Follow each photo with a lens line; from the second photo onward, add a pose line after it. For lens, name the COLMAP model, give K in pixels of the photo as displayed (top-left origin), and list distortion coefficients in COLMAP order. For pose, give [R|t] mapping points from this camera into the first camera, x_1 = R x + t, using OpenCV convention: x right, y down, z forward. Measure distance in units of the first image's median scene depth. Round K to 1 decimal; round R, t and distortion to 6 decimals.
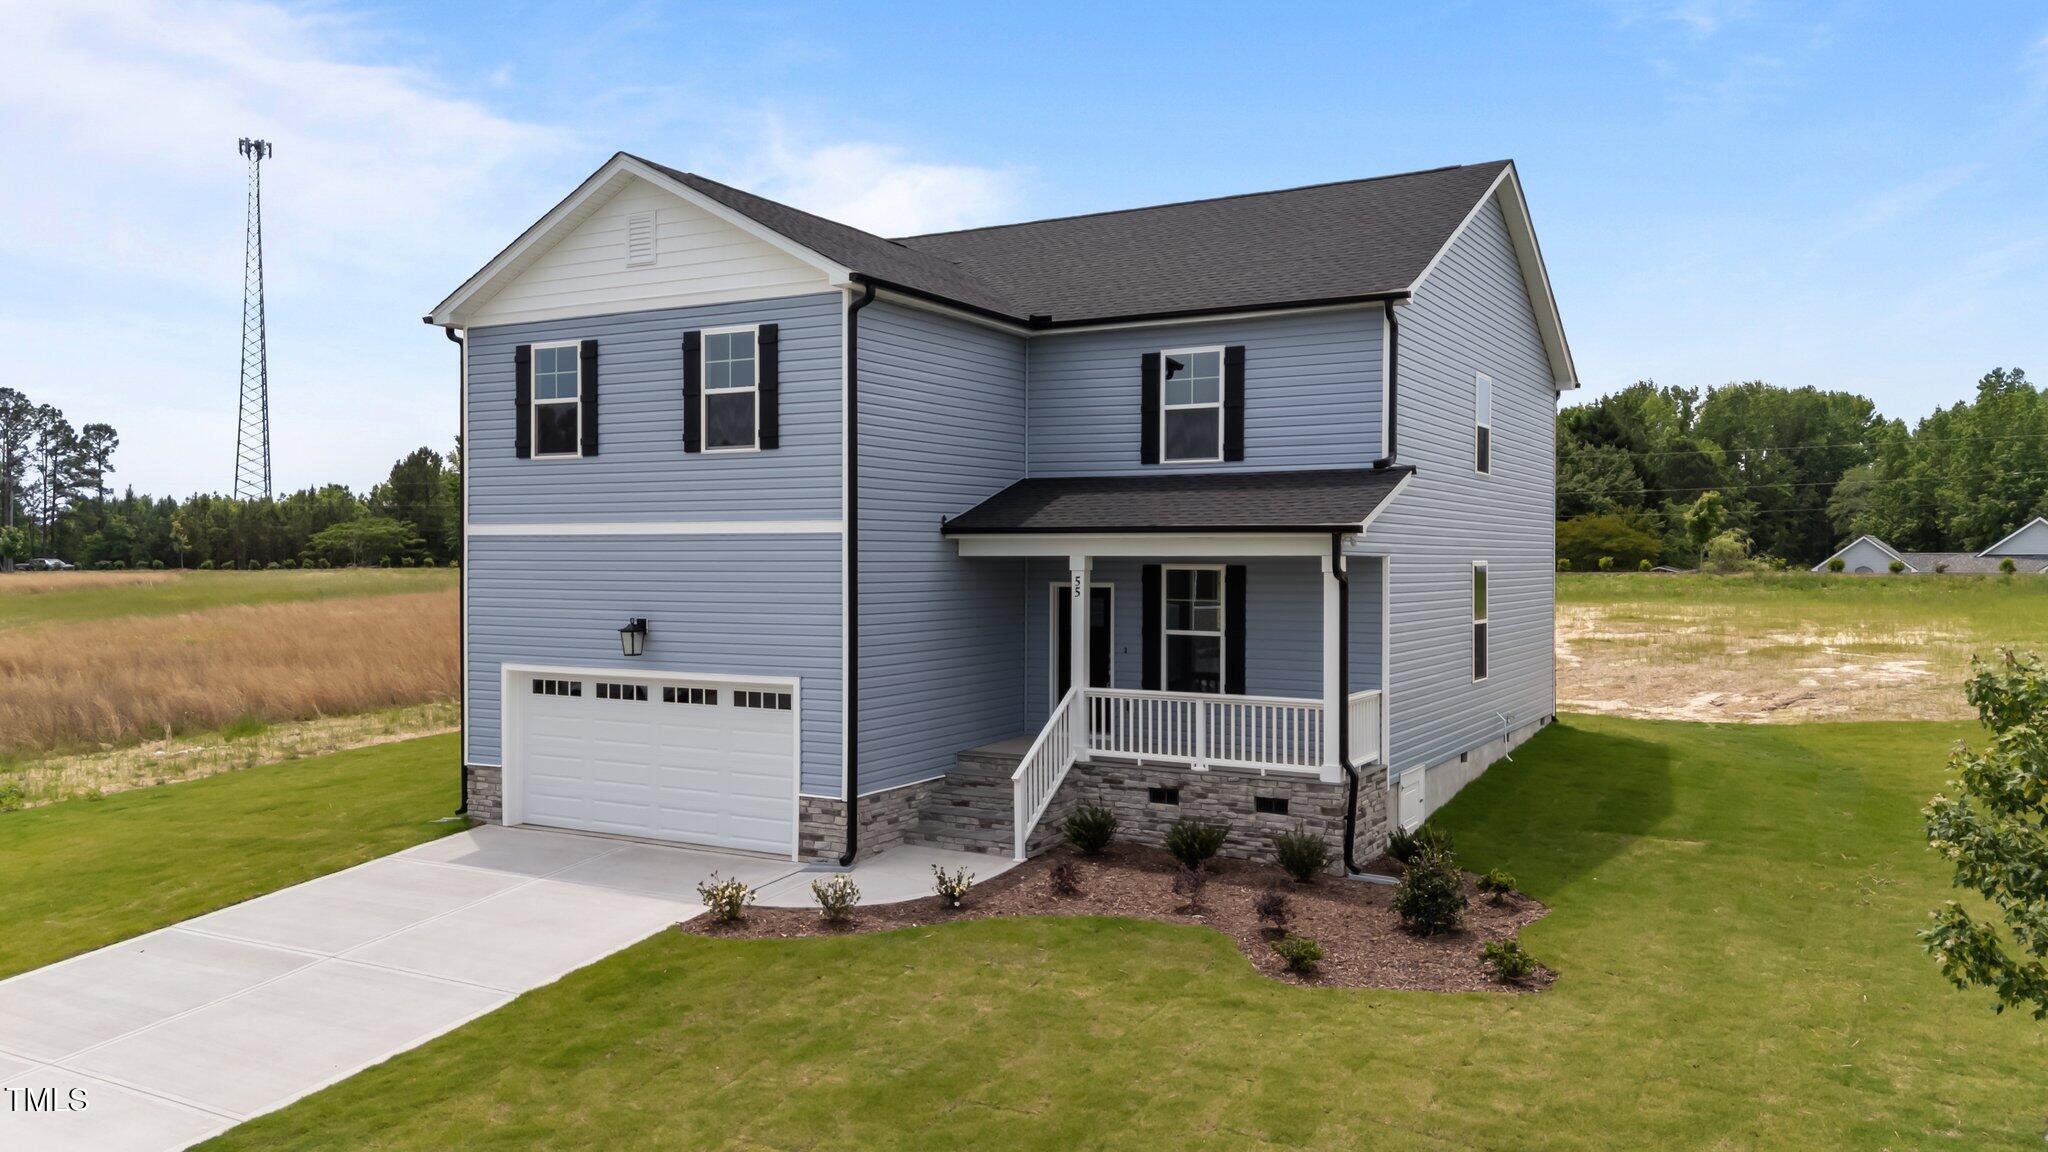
lens RADIAL K [[1512.5, 0, 1028.6], [0, 1512.5, 560.0], [0, 0, 1]] dist [0.092820, -0.118707]
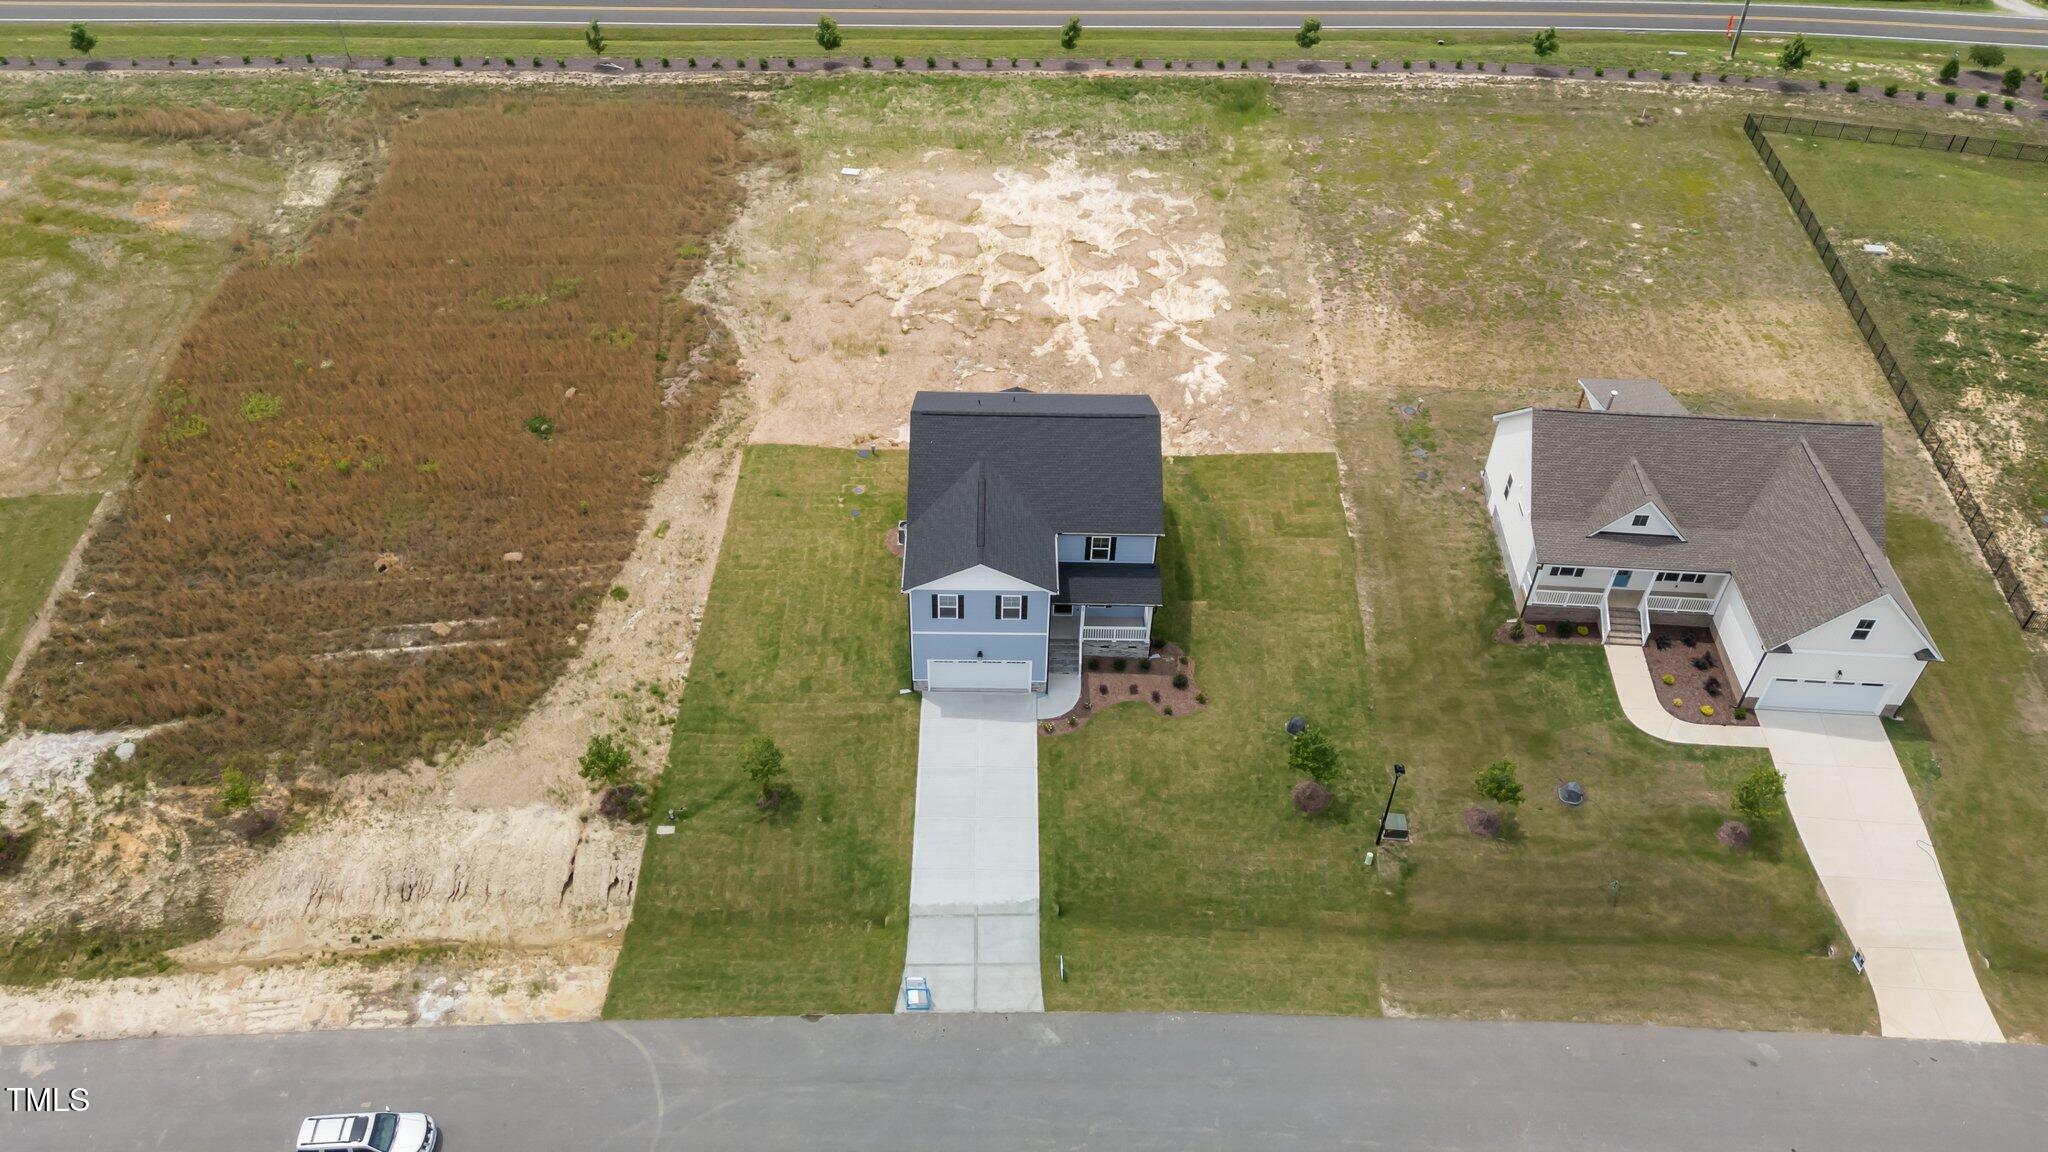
lens RADIAL K [[1515.6, 0, 1009.9], [0, 1515.6, 574.6], [0, 0, 1]] dist [0.114966, -0.138591]
pose [[0.869972, -0.321668, 0.373736, -1.545640], [-0.018280, 0.736370, 0.676332, -2.657976], [-0.492762, -0.595222, 0.634741, -1.304543]]
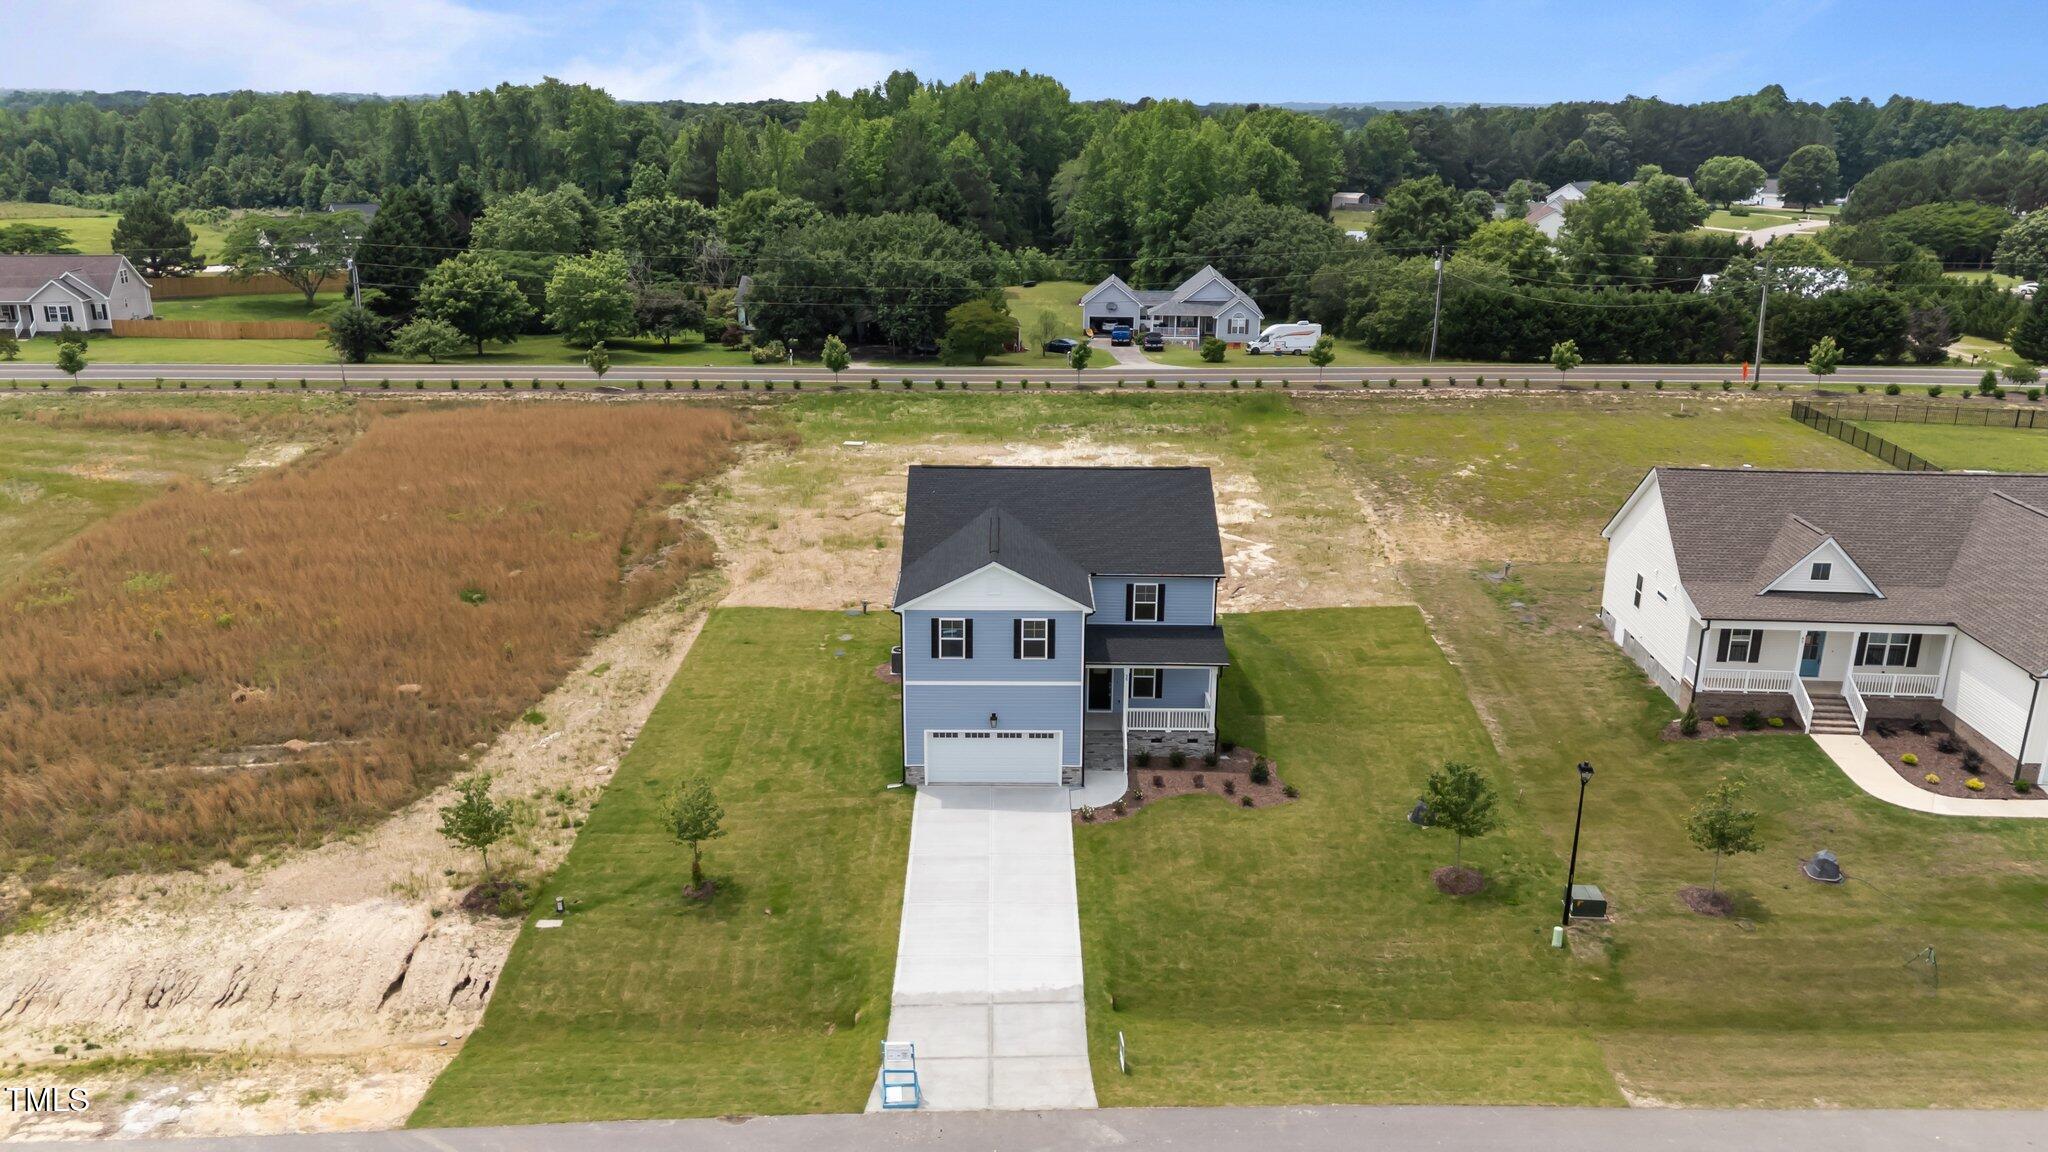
lens RADIAL K [[1513.9, 0, 1013.3], [0, 1513.9, 572.9], [0, 0, 1]] dist [0.079208, -0.061122]
pose [[0.868701, -0.143634, 0.474055, -1.548416], [-0.004933, 0.954479, 0.298238, -1.070618], [-0.495312, -0.261418, 0.828448, -1.307346]]
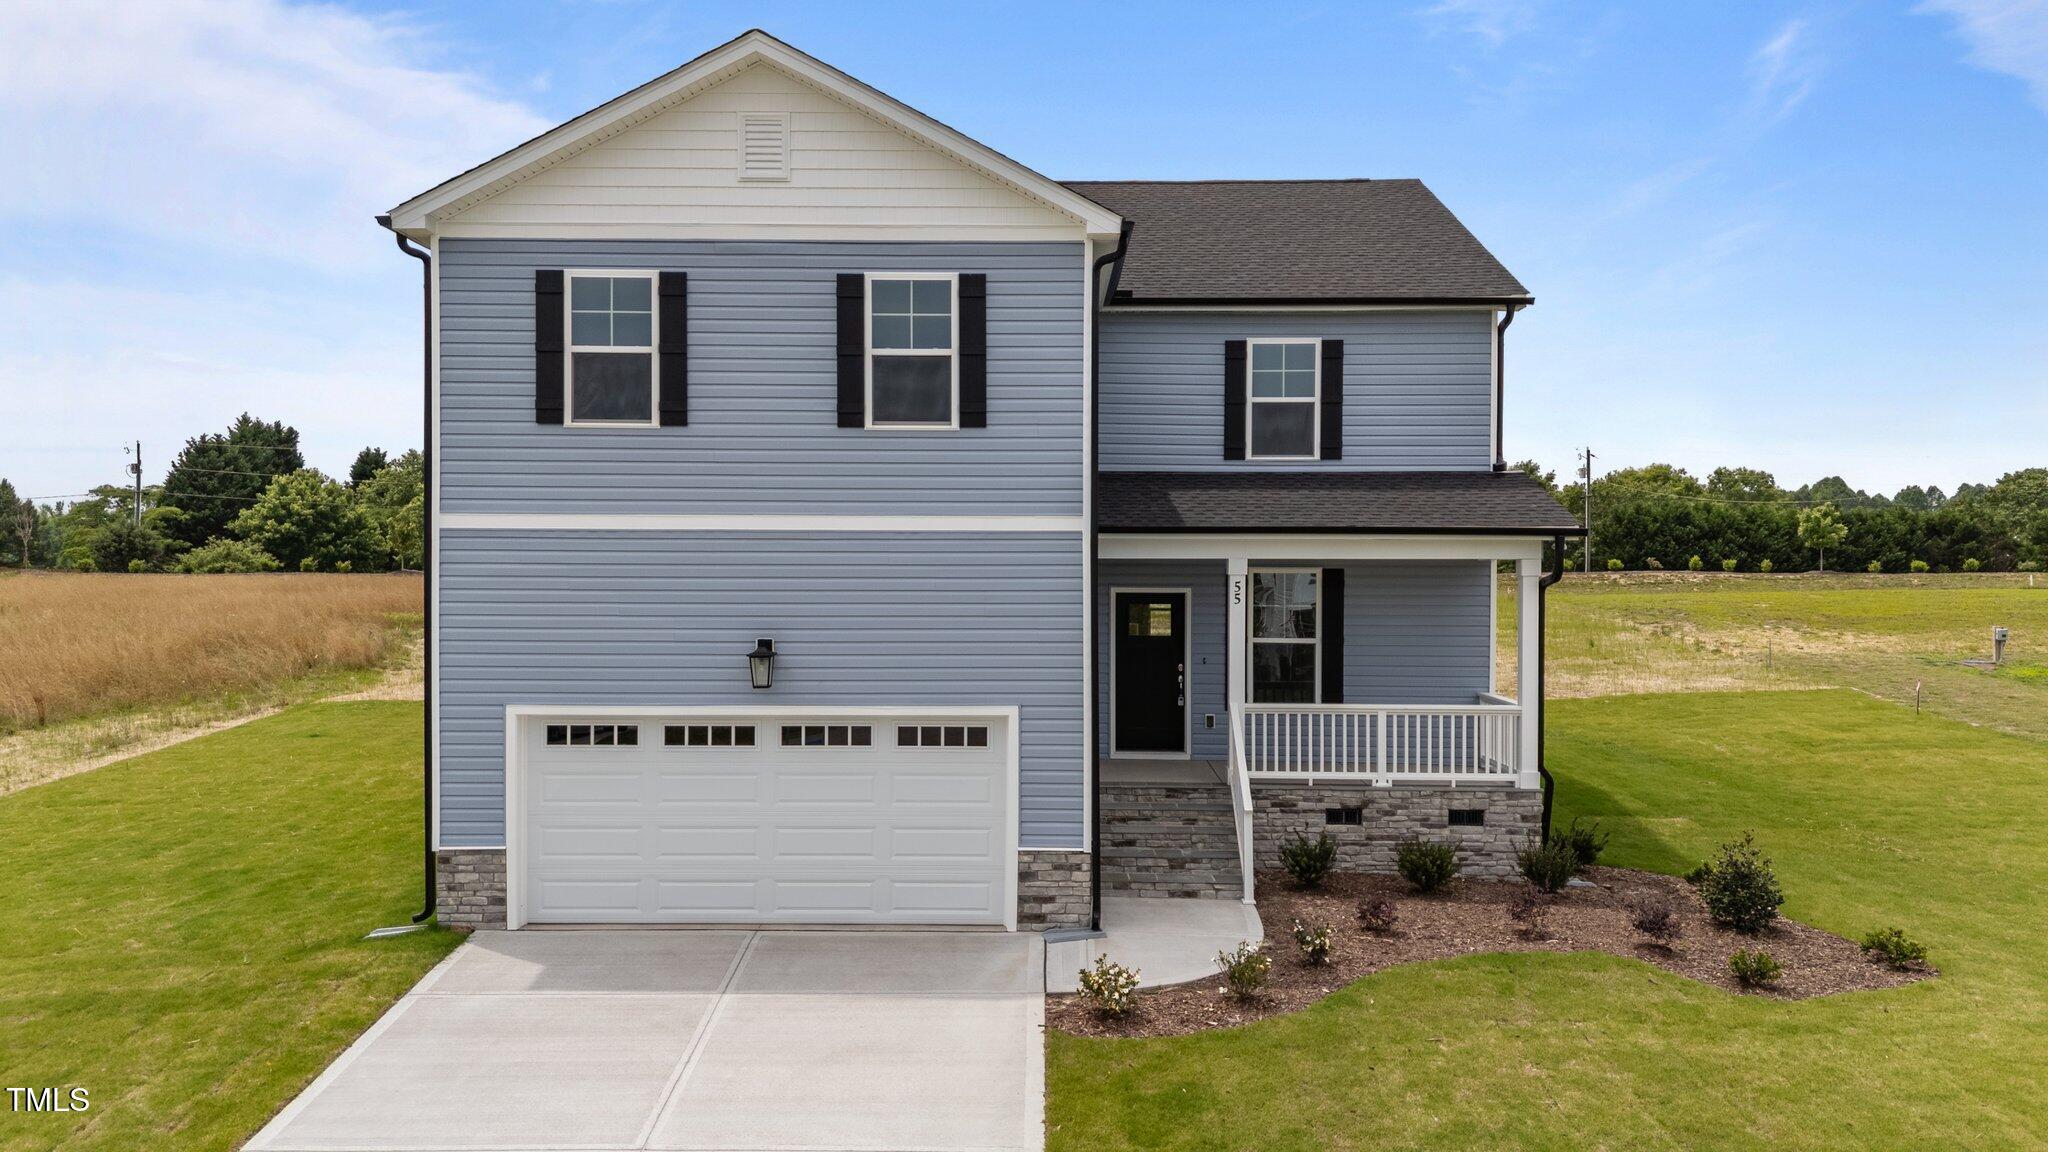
lens RADIAL K [[1512.5, 0, 1028.6], [0, 1512.5, 560.0], [0, 0, 1]] dist [0.092820, -0.118707]
pose [[0.876036, 0.000735, 0.482244, -0.517731], [-0.001038, 0.999999, 0.000361, -0.002212], [-0.482244, -0.000817, 0.876037, 0.265587]]
